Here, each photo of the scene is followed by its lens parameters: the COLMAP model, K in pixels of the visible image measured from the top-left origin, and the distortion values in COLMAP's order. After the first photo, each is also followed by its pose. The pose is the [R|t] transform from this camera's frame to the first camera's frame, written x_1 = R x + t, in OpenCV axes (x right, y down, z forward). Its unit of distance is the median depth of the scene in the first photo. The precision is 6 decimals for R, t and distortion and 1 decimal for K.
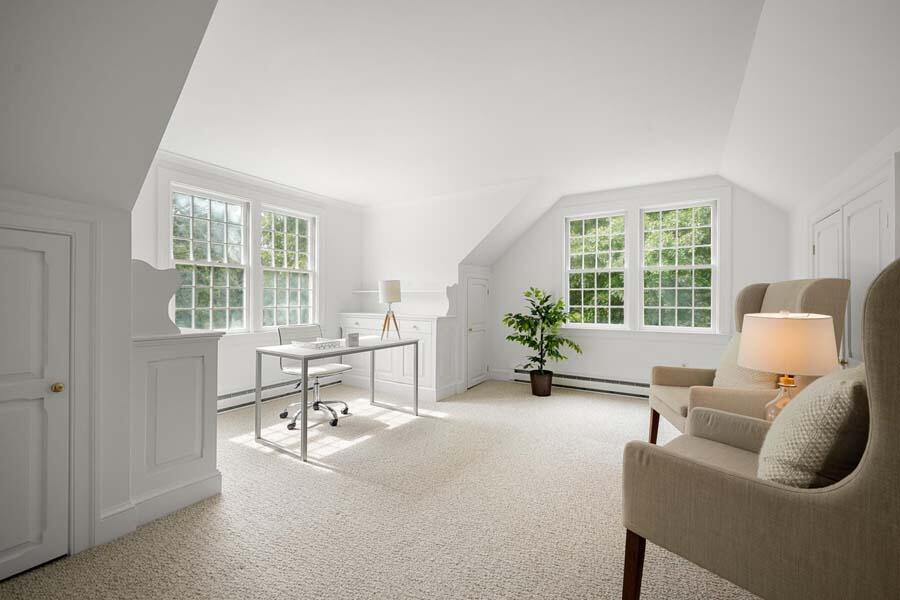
lens RADIAL K [[373.0, 0, 448.7], [0, 373.0, 297.2], [0, 0, 1]] dist [0.000777, -0.000029]
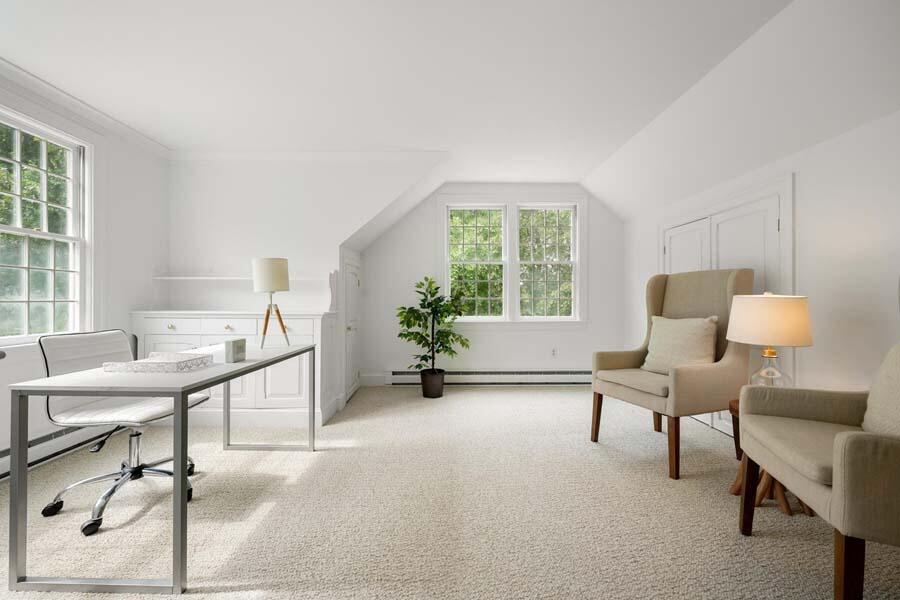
lens RADIAL K [[373.0, 0, 448.7], [0, 373.0, 297.2], [0, 0, 1]] dist [0.000777, -0.000029]
pose [[0.838612, -0.001103, 0.544729, -0.215363], [0.000058, 0.999998, 0.001936, 0.019509], [-0.544730, -0.001592, 0.838610, 0.222901]]
